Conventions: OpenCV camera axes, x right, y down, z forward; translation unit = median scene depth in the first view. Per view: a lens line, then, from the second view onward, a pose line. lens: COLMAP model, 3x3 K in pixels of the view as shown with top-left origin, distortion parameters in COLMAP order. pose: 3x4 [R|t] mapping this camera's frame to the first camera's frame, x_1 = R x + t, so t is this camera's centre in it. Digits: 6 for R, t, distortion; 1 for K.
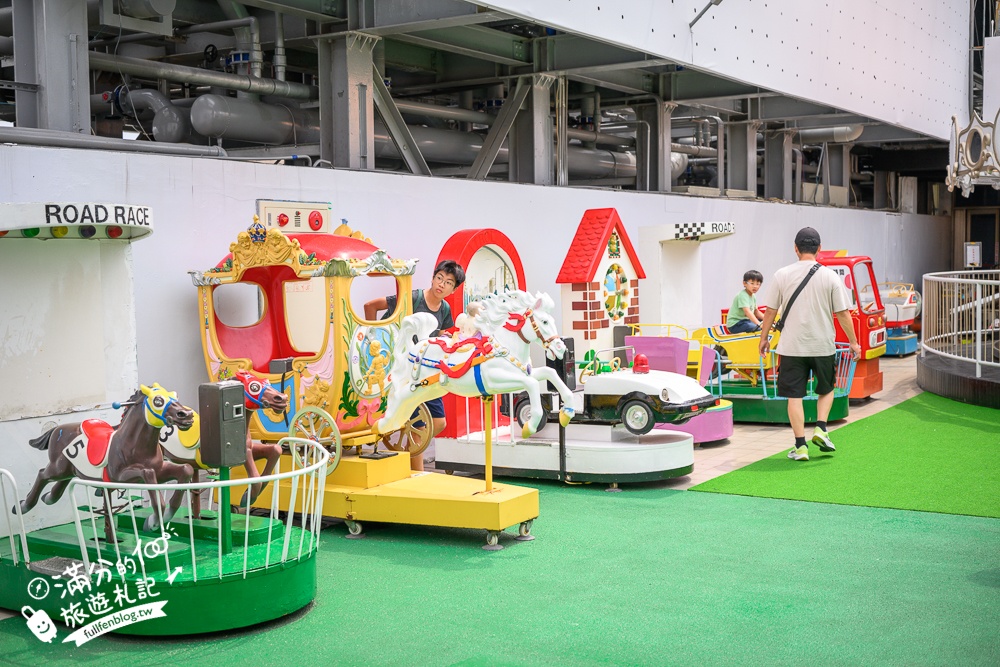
lens RADIAL K [[1202.5, 0, 497.9], [0, 1202.5, 332.3], [0, 0, 1]] dist [-0.022234, 0.000000]
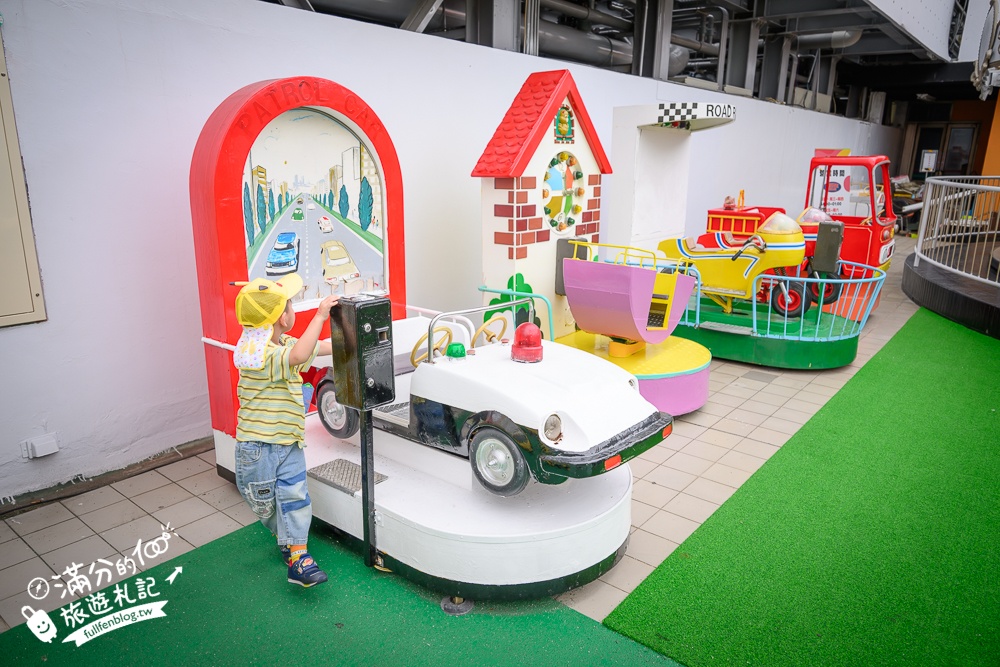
lens RADIAL K [[689.4, 0, 502.4], [0, 689.4, 341.6], [0, 0, 1]] dist [-0.008589, 0.014958]
pose [[0.994361, 0.057459, -0.089136, 0.101080], [-0.038149, 0.978039, 0.204899, -0.027859], [0.098952, -0.200343, 0.974716, 0.554889]]
